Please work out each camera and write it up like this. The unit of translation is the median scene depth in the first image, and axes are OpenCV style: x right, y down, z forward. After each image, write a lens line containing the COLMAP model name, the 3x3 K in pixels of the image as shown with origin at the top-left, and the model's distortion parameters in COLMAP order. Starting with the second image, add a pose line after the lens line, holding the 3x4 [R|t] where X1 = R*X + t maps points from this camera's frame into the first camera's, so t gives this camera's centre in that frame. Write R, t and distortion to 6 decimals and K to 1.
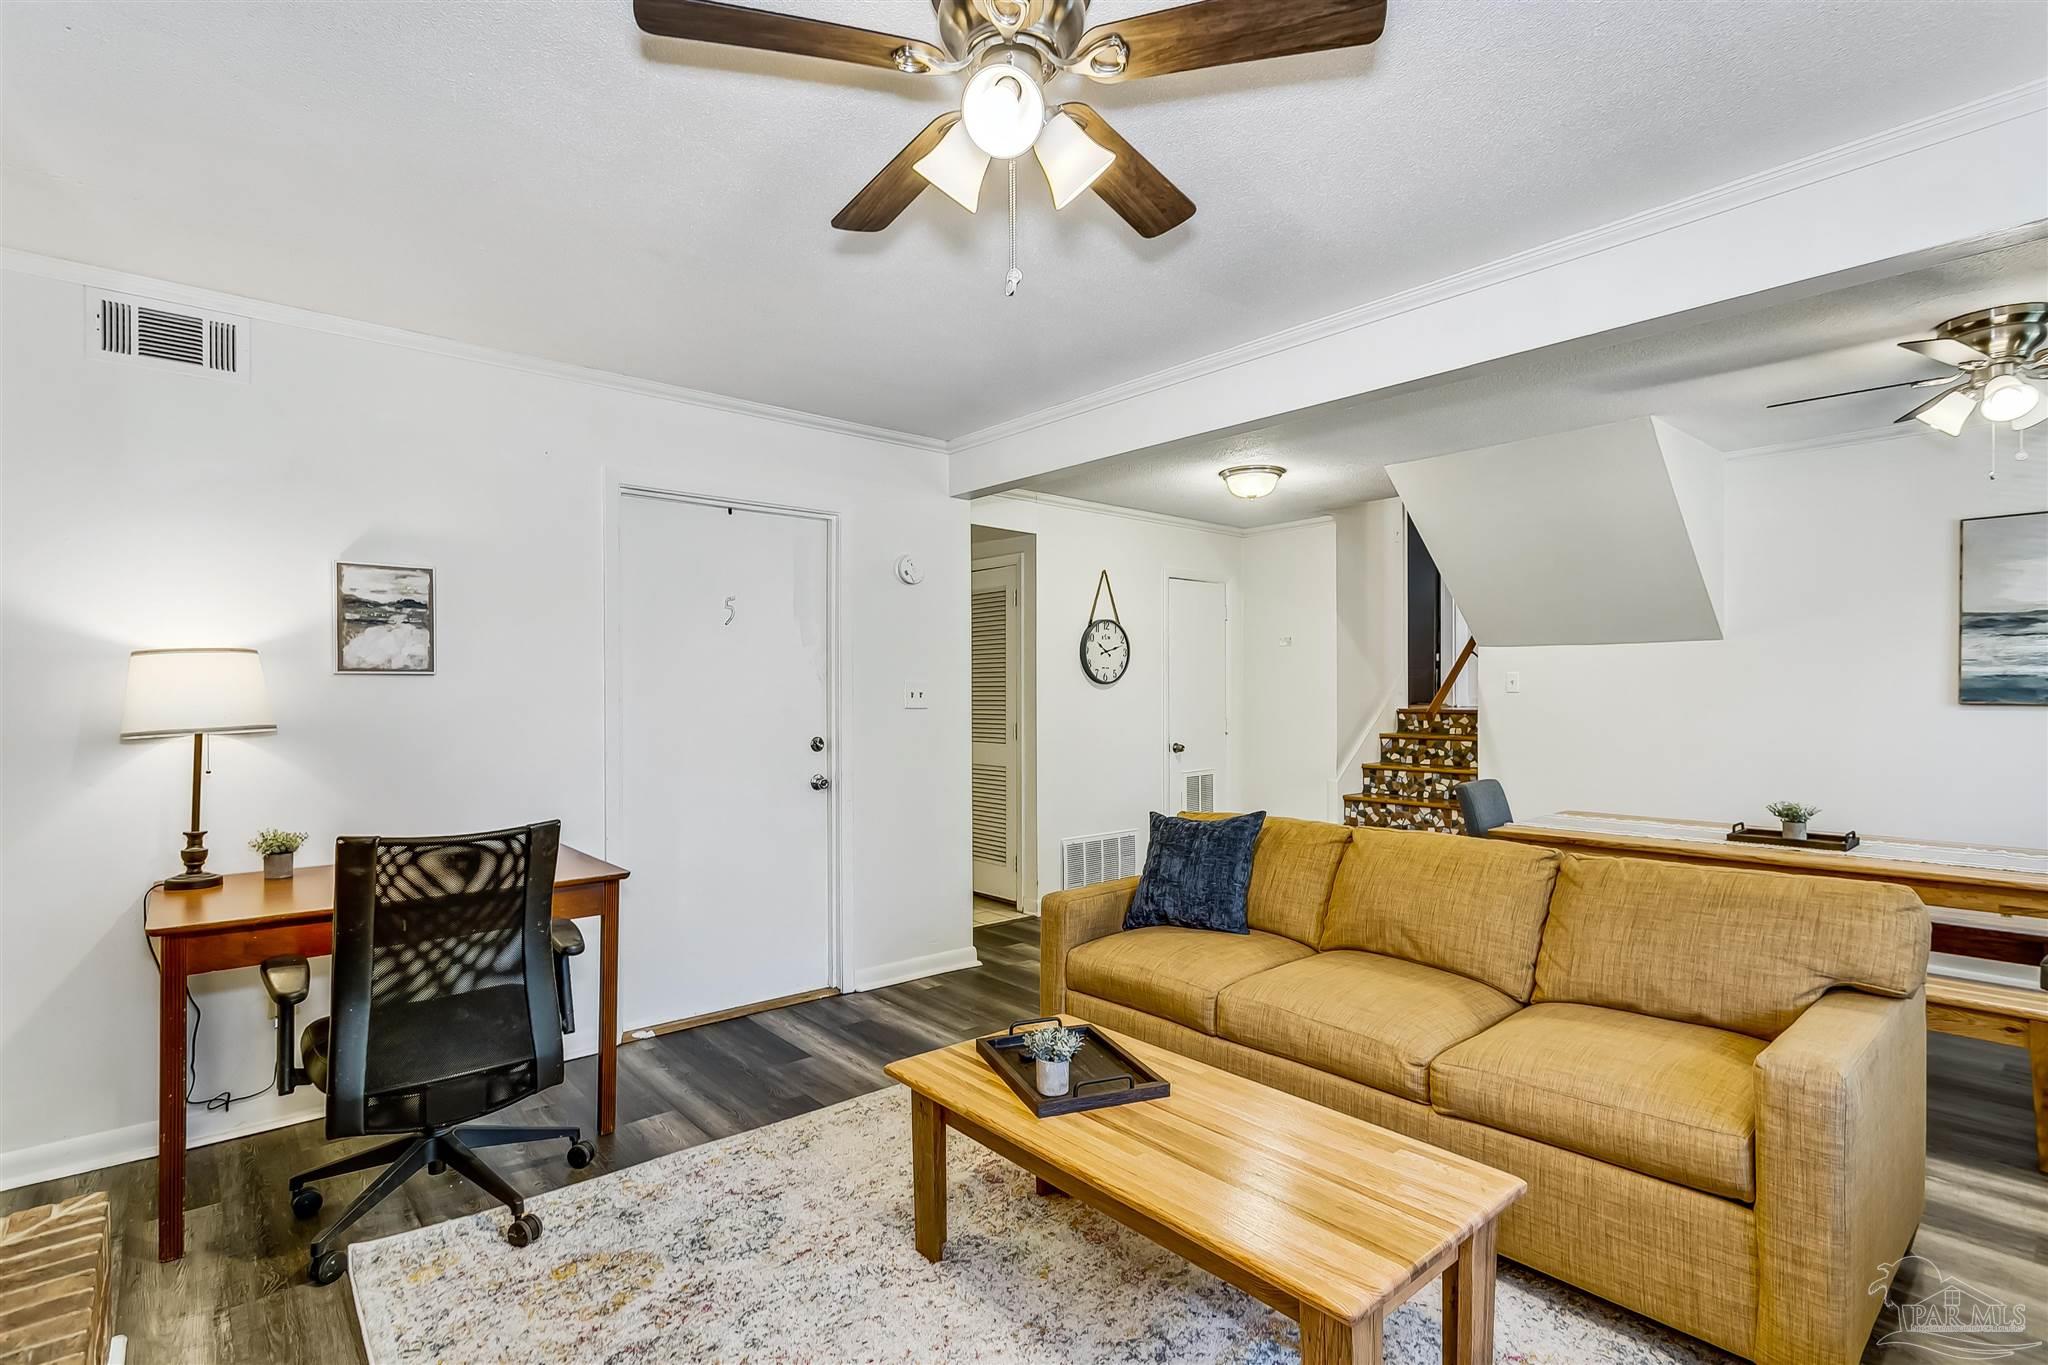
lens RADIAL K [[990.7, 0, 1024.0], [0, 990.7, 682.5], [0, 0, 1]] dist [0.001067, -0.000330]
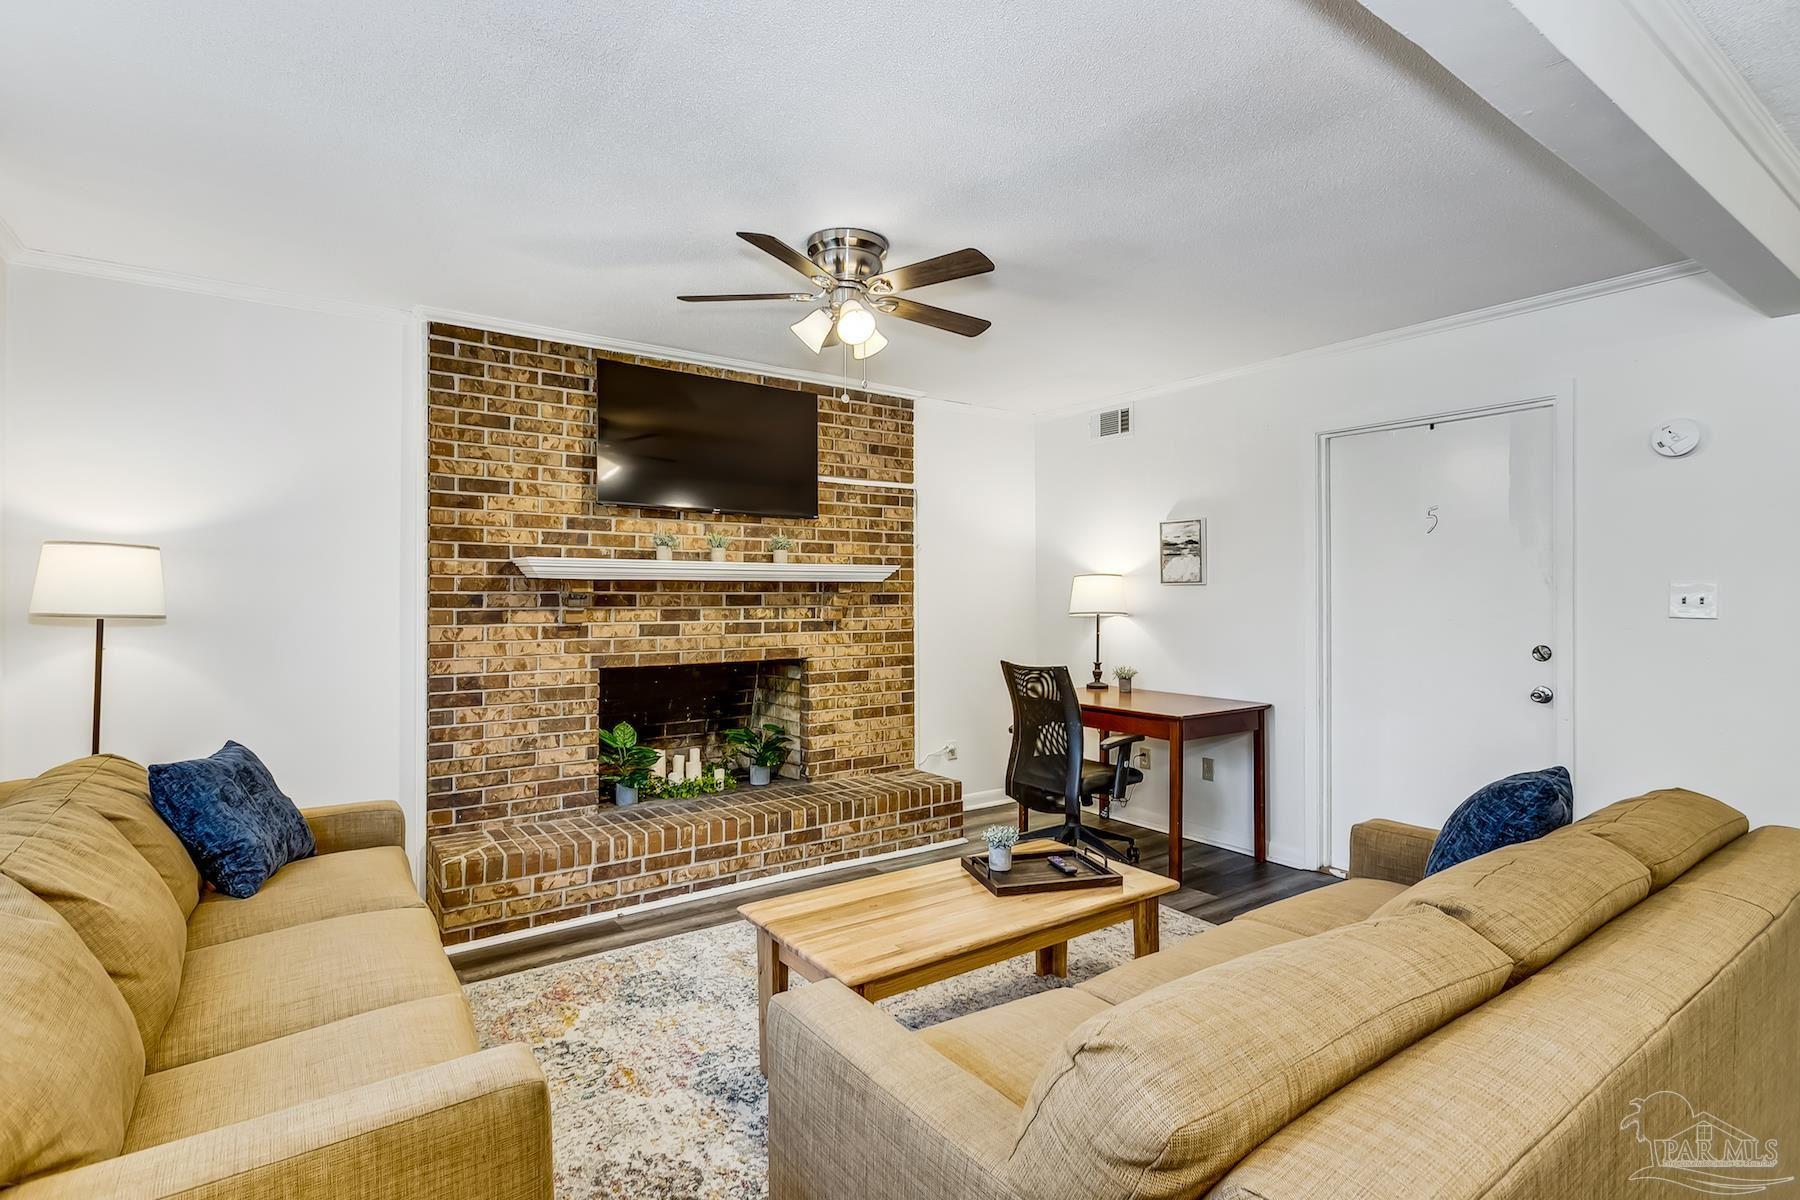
lens RADIAL K [[865.6, 0, 908.5], [0, 865.6, 576.8], [0, 0, 1]] dist [0.000138, 0.000010]
pose [[-0.090285, -0.014295, -0.995813, 0.883280], [0.013294, 0.999791, -0.015557, -0.005238], [0.995827, -0.014643, -0.090076, 0.674159]]
